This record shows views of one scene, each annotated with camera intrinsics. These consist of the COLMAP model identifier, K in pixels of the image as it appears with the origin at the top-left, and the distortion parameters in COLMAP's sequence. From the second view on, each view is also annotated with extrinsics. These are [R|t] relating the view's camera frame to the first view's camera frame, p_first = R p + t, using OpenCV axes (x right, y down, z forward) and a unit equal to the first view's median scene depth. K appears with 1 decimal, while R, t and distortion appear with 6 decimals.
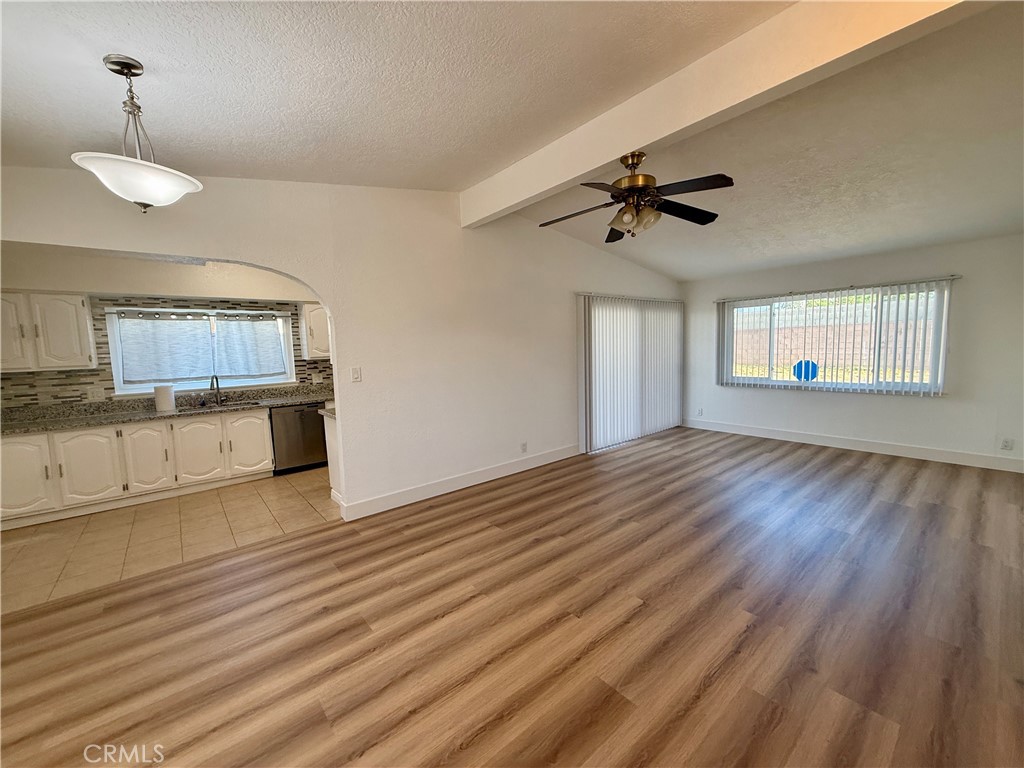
lens RADIAL K [[409.6, 0, 509.4], [0, 409.6, 384.2], [0, 0, 1]] dist [-0.000479, -0.000128]
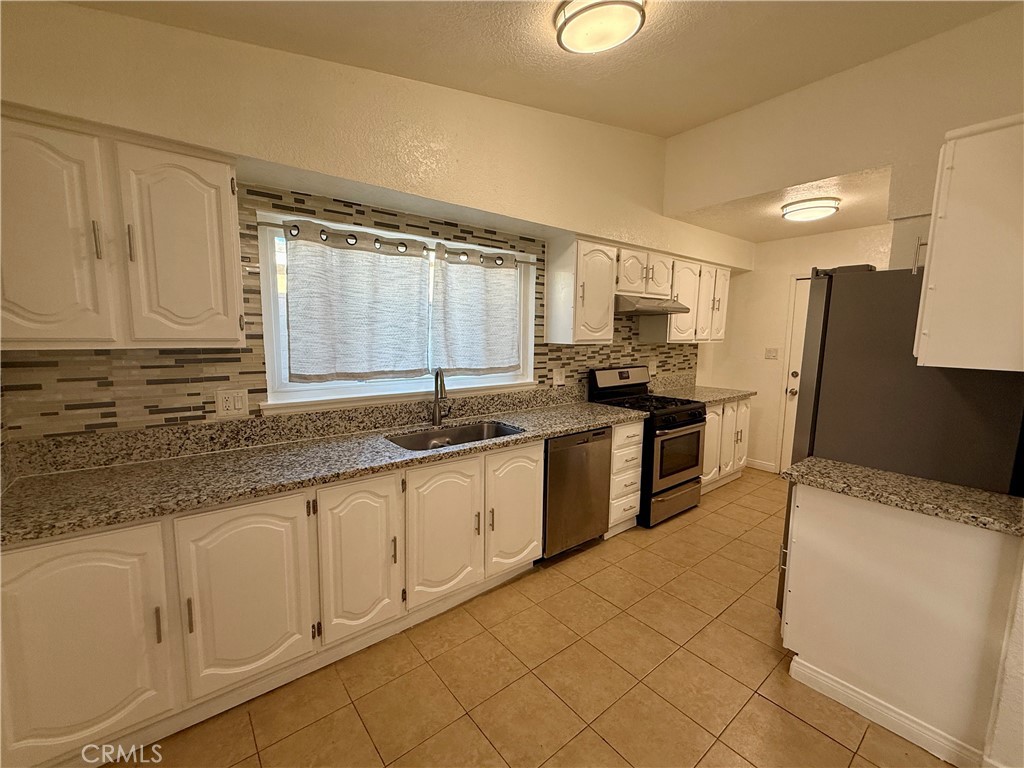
lens RADIAL K [[427.4, 0, 511.5], [0, 427.4, 383.7], [0, 0, 1]] dist [-0.000525, -0.000058]
pose [[0.998936, 0.045515, -0.007431, -0.697166], [-0.045297, 0.998602, 0.027229, -0.023553], [0.008660, -0.026863, 0.999602, 0.529089]]
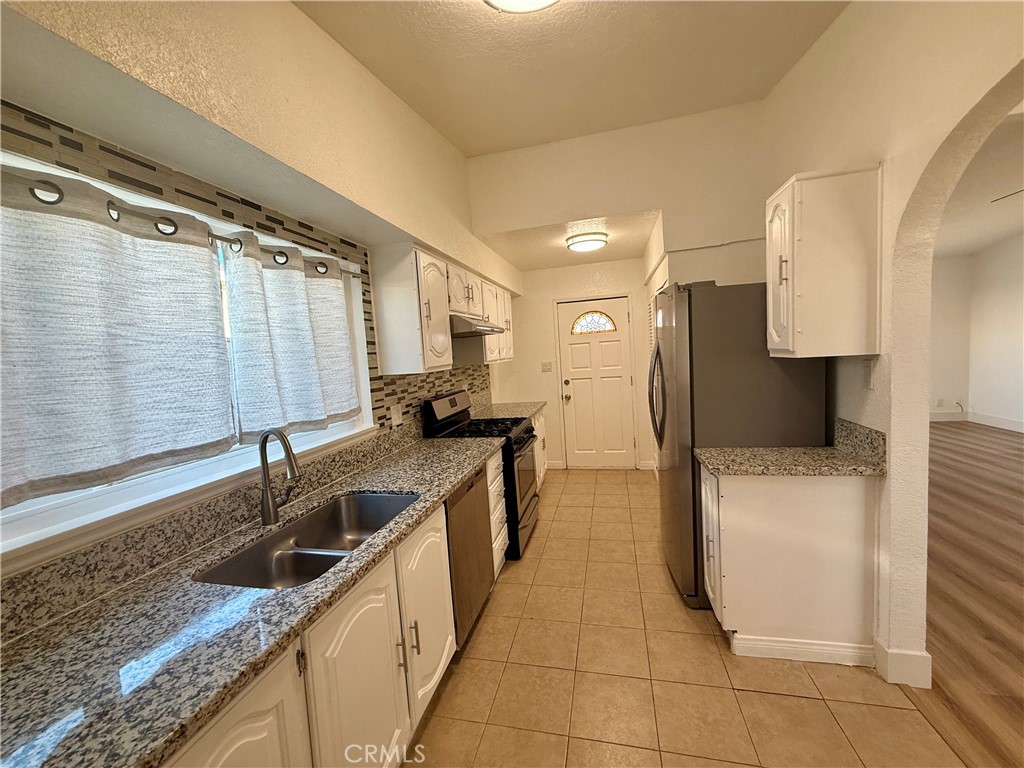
lens RADIAL K [[409.6, 0, 510.5], [0, 409.6, 383.7], [0, 0, 1]] dist [-0.000479, -0.000128]
pose [[0.799955, -0.065218, 0.596506, -0.843368], [0.095890, 0.995195, -0.019788, -0.036972], [-0.592349, 0.073029, 0.802365, 0.716232]]
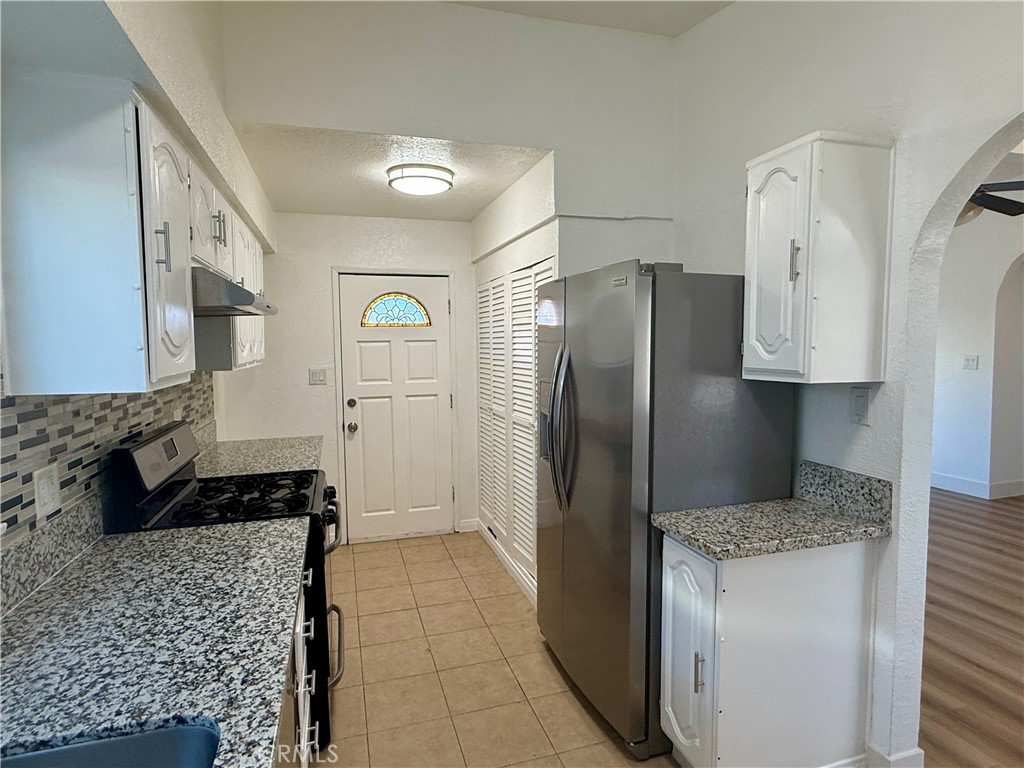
lens RADIAL K [[564.4, 0, 510.3], [0, 564.4, 383.6], [0, 0, 1]] dist [-0.000445, -0.000748]
pose [[0.381108, -0.036092, 0.923826, -0.827501], [0.083964, 0.996460, 0.004292, -0.062457], [-0.920710, 0.075933, 0.382789, 0.911451]]
